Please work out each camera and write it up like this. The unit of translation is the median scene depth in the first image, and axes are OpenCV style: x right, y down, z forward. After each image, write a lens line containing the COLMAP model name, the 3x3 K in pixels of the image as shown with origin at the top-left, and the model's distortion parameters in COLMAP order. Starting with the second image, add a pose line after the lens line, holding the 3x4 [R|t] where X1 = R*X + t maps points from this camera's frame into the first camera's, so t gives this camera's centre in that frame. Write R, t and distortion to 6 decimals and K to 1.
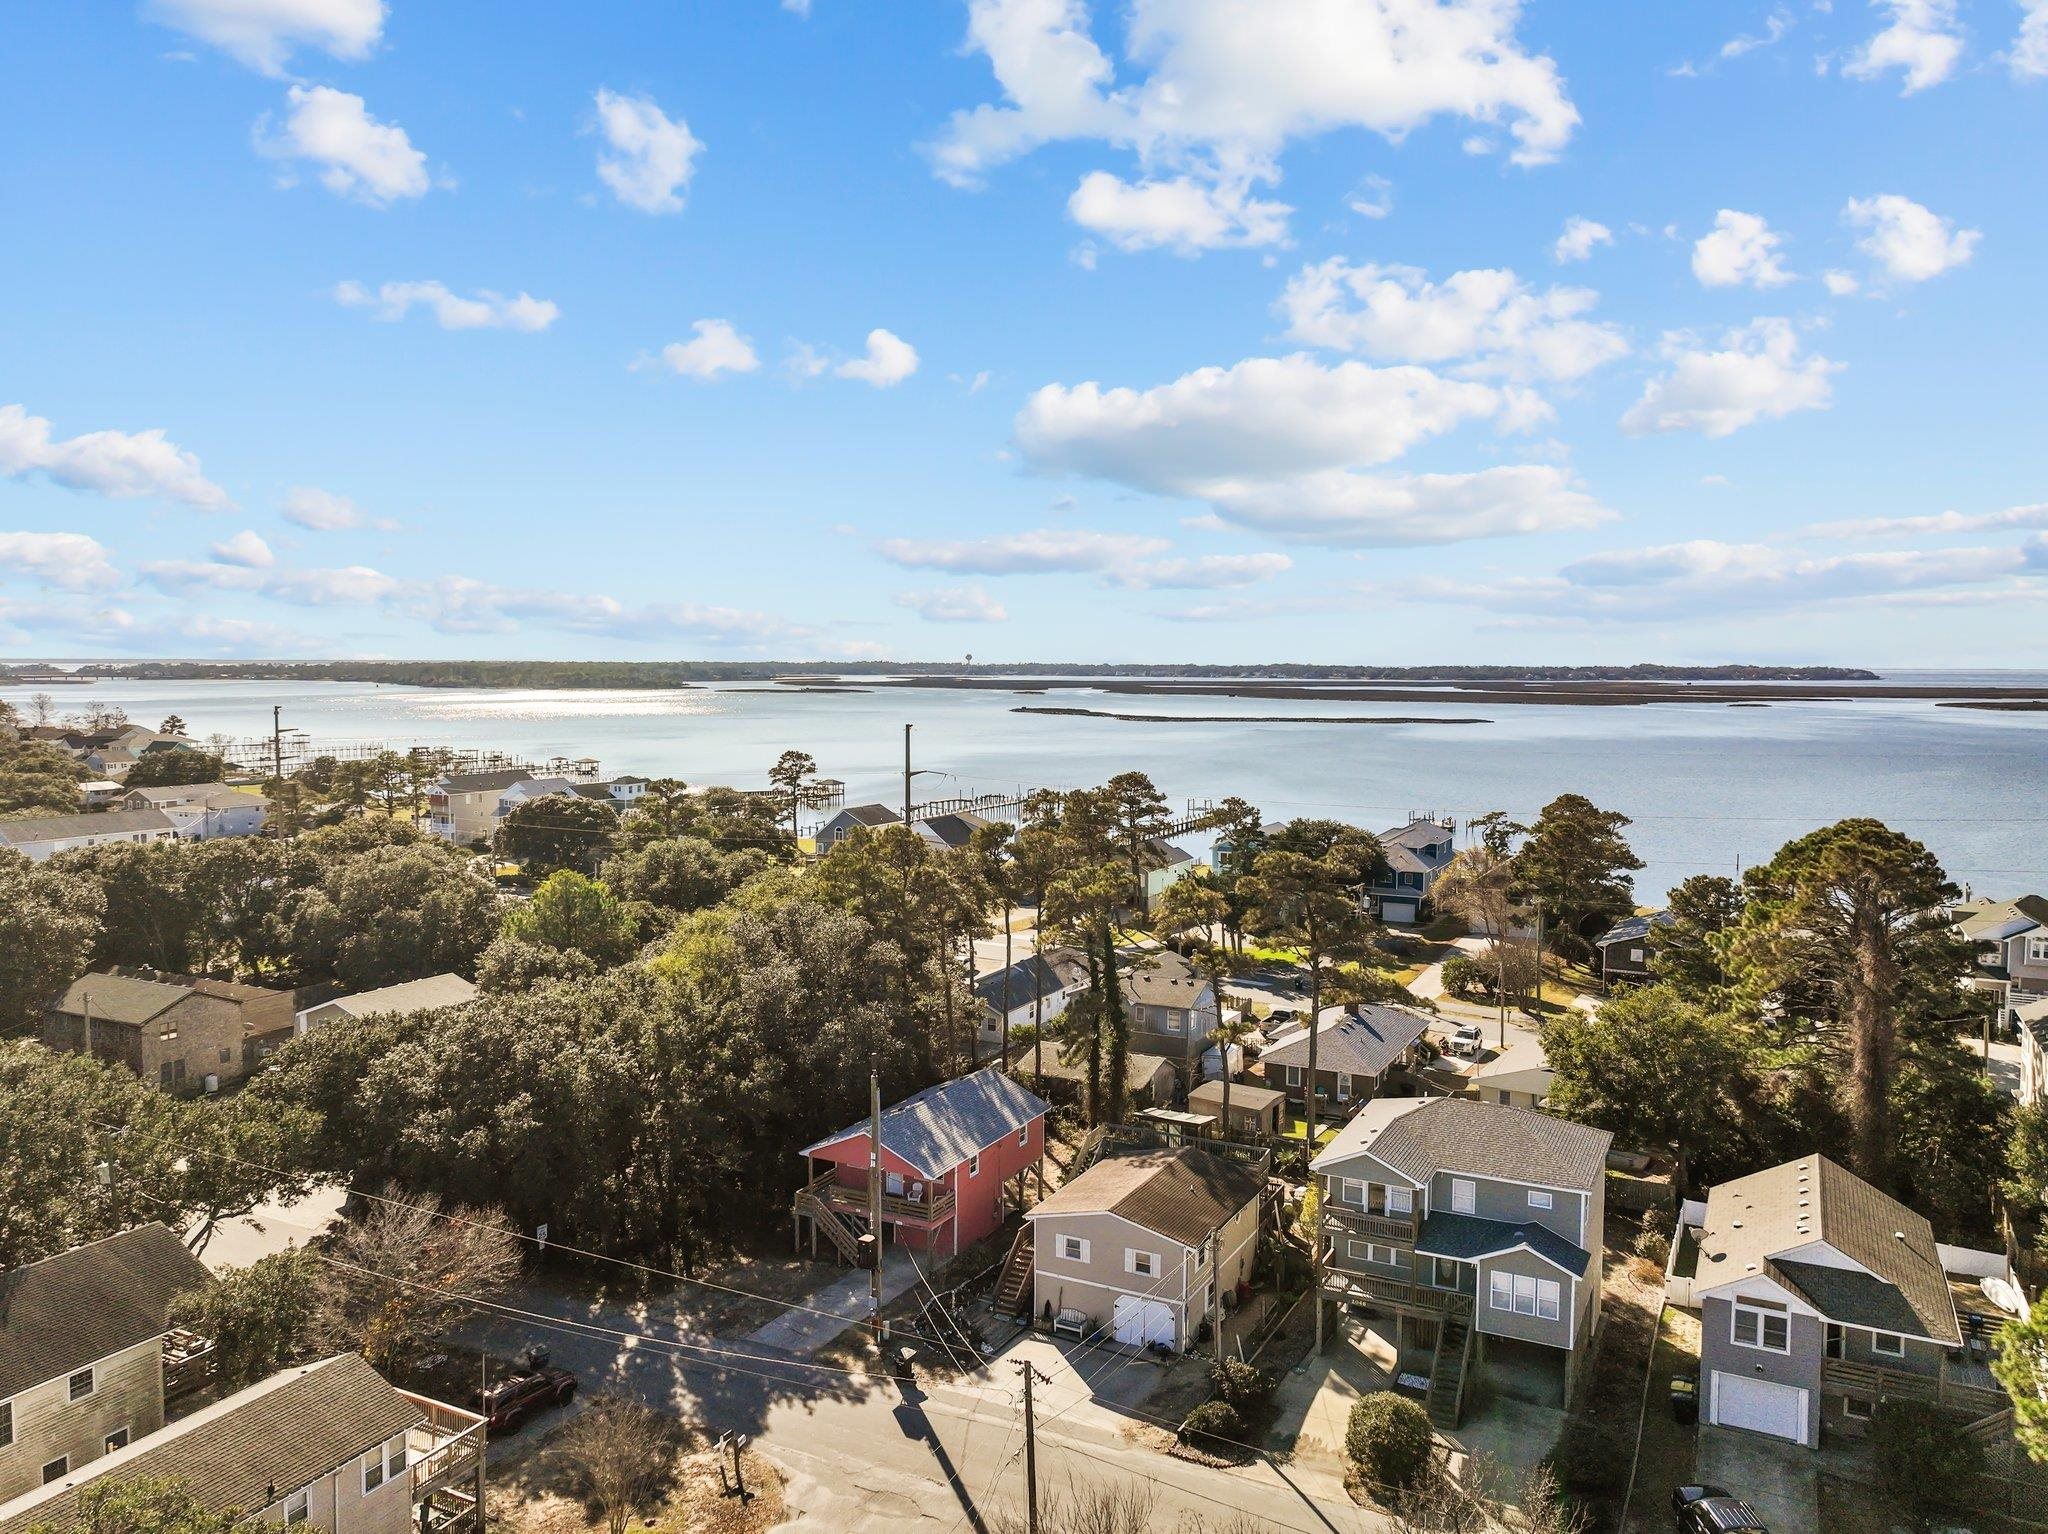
lens RADIAL K [[1494.0, 0, 1024.0], [0, 1494.0, 767.0], [0, 0, 1]] dist [-0.004146, 0.022637]
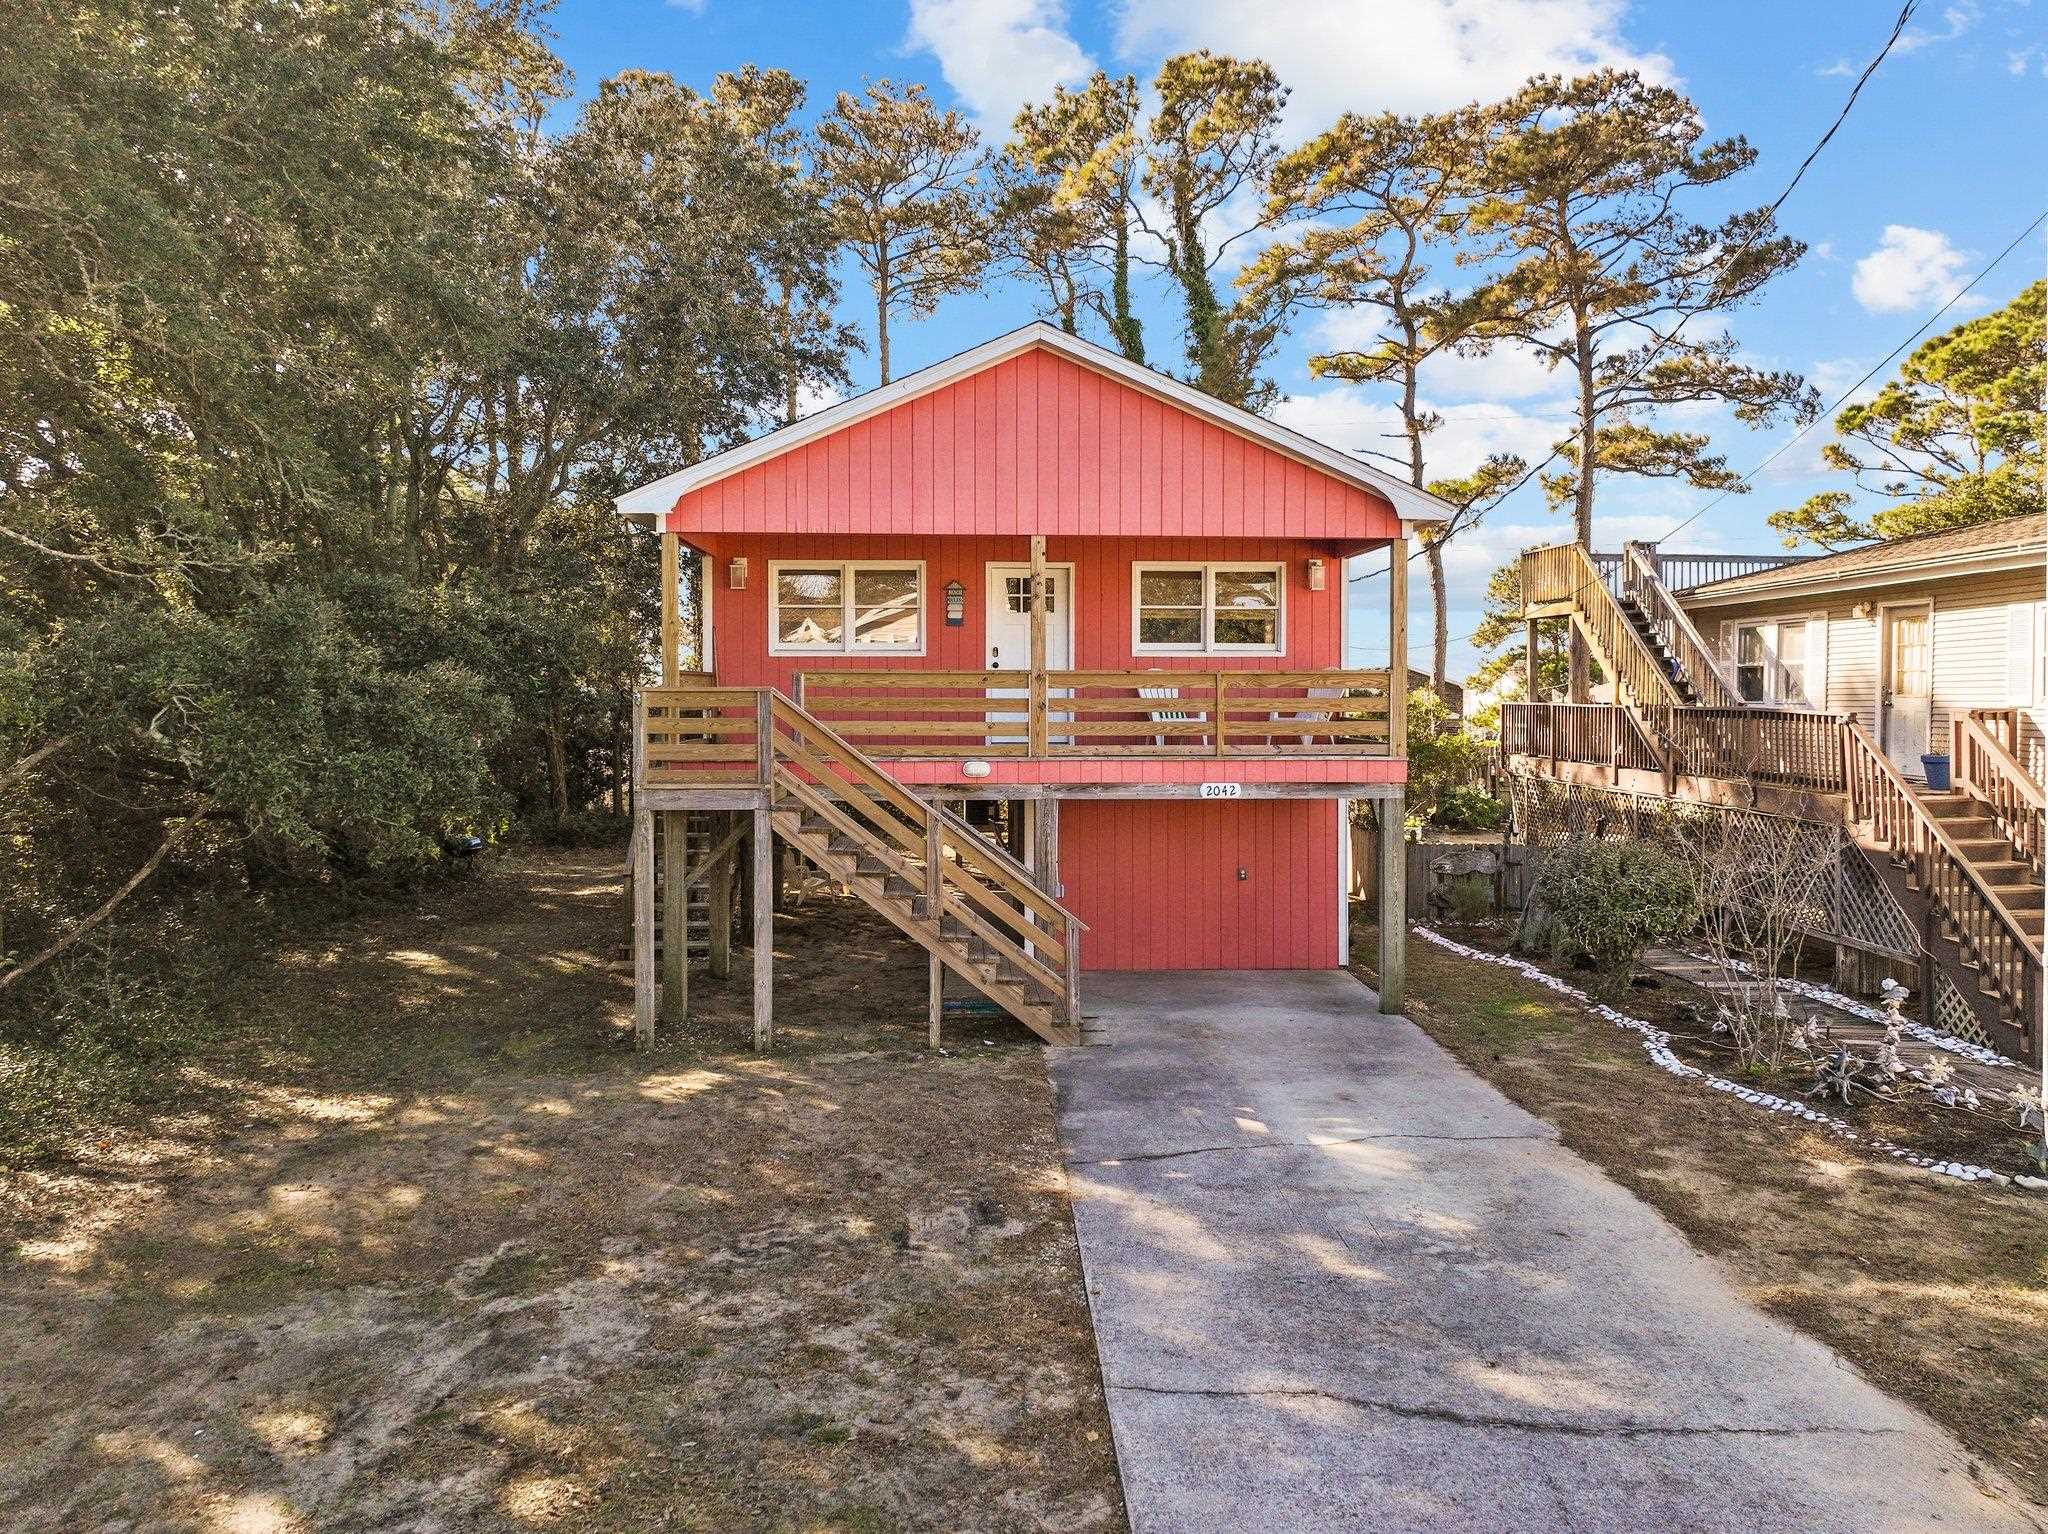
lens RADIAL K [[1494.0, 0, 1024.0], [0, 1494.0, 767.0], [0, 0, 1]] dist [-0.004146, 0.022637]
pose [[0.871329, -0.027390, 0.489935, -0.229523], [0.041165, 0.999002, -0.017361, 0.342704], [-0.488970, 0.035295, 0.871586, 0.945754]]
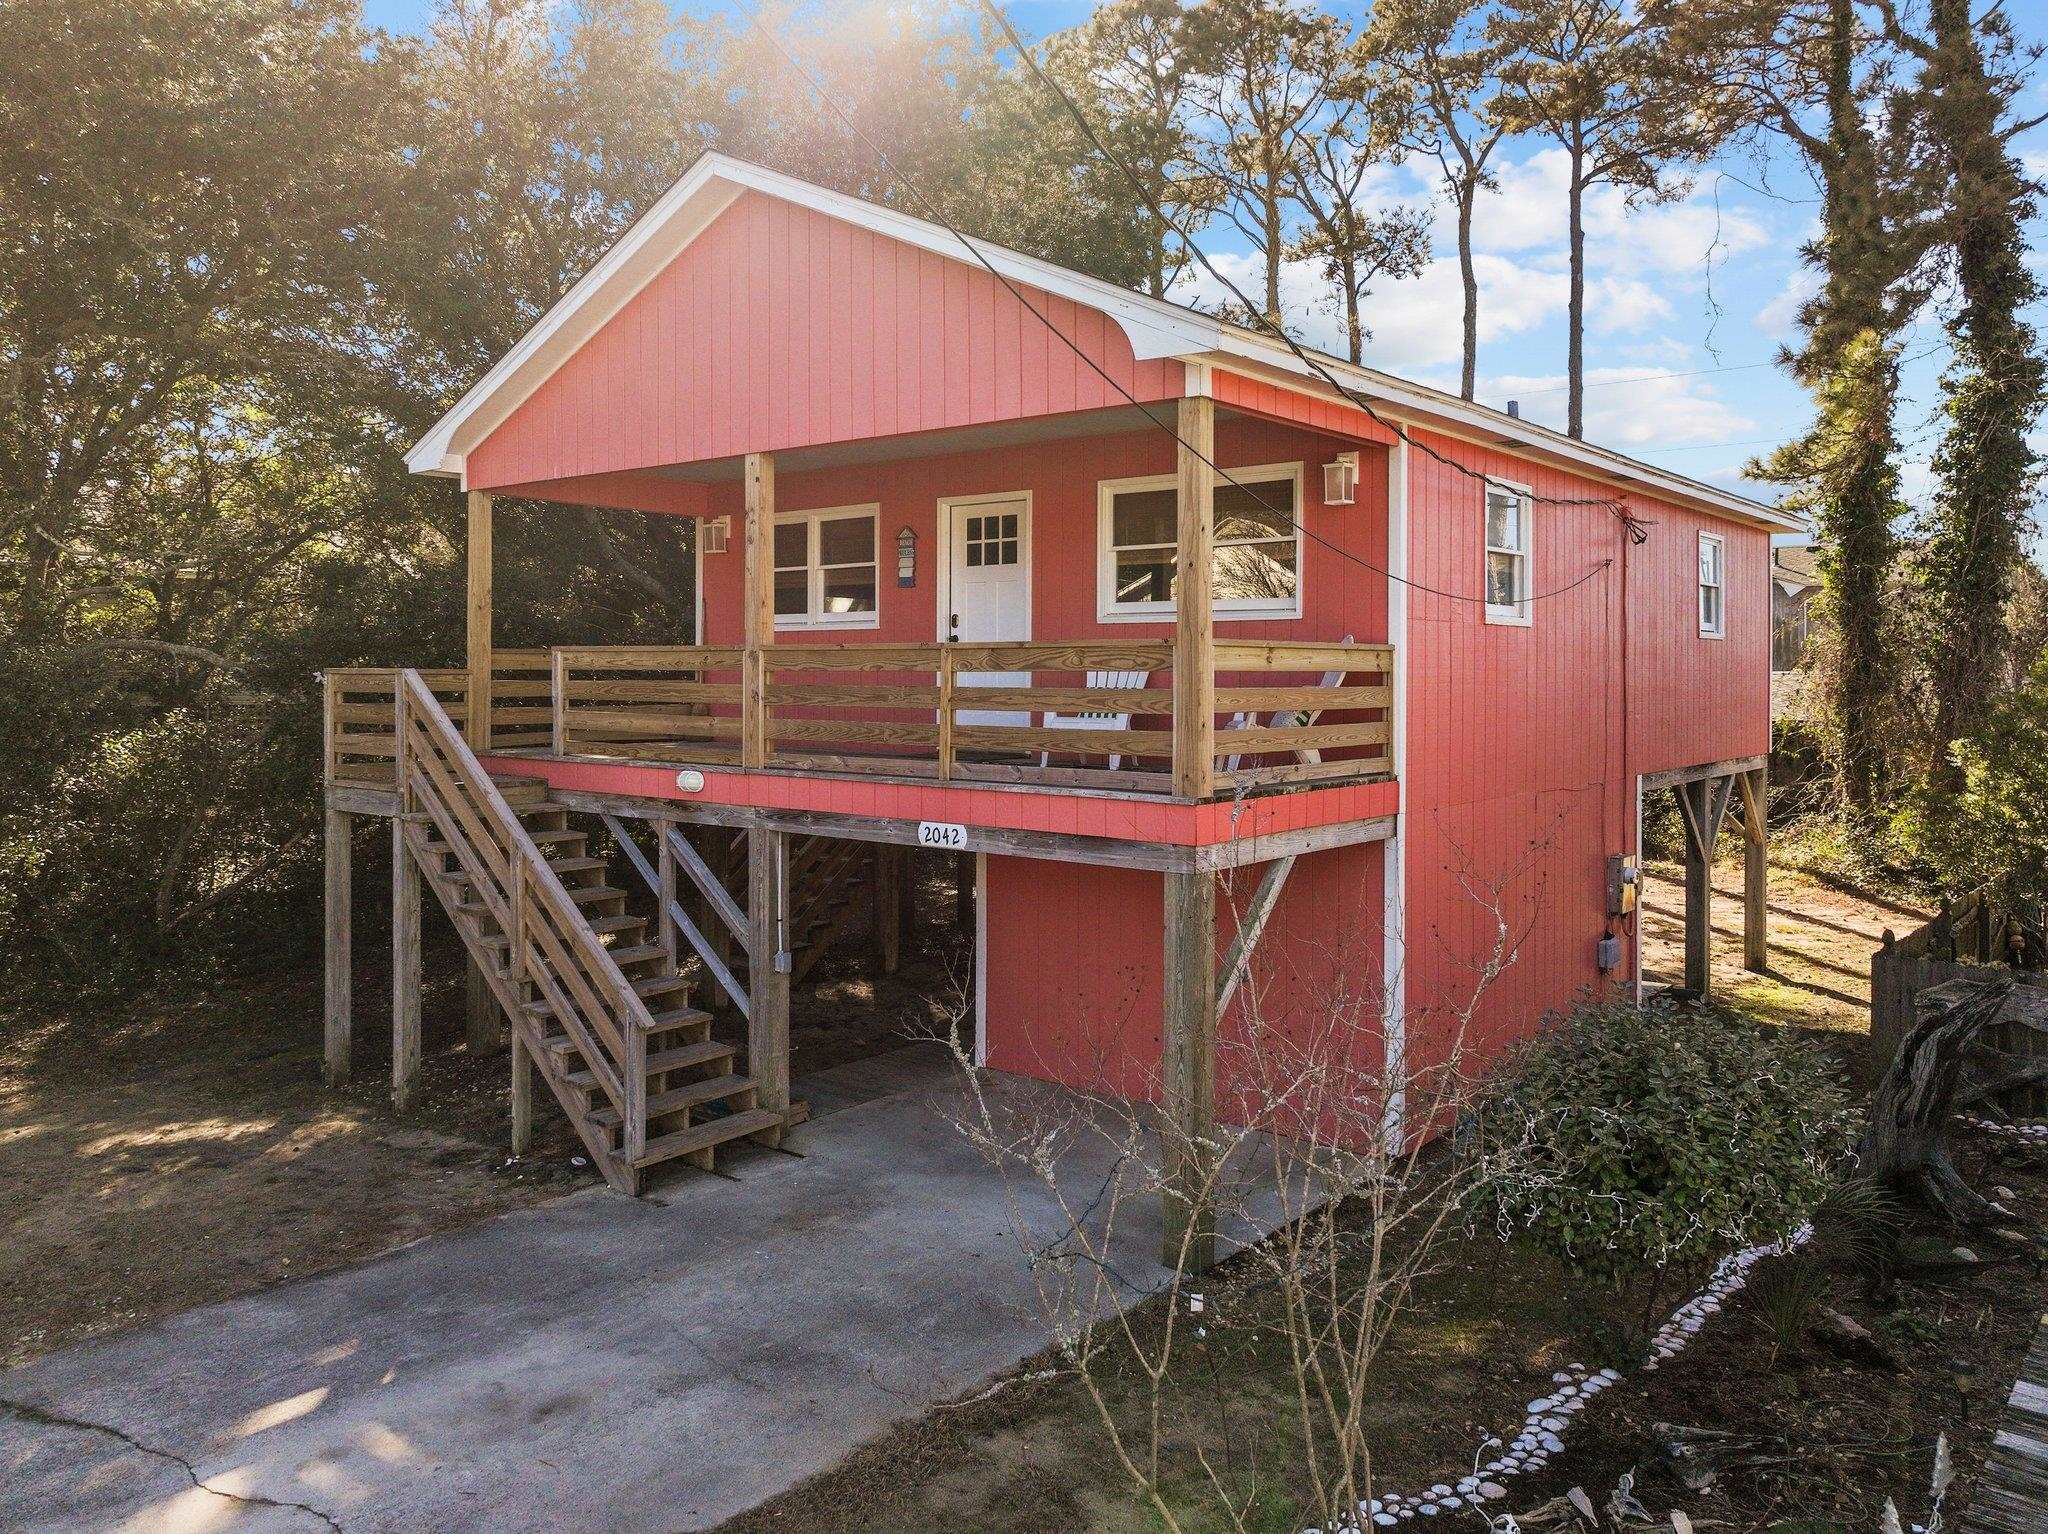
lens RADIAL K [[1495.0, 0, 1012.7], [0, 1495.0, 705.6], [0, 0, 1]] dist [0.002888, 0.006999]
pose [[0.977482, 0.004584, -0.210970, -0.059598], [-0.016455, 0.998376, -0.054549, 0.338989], [0.210378, 0.056792, 0.975969, 0.990499]]
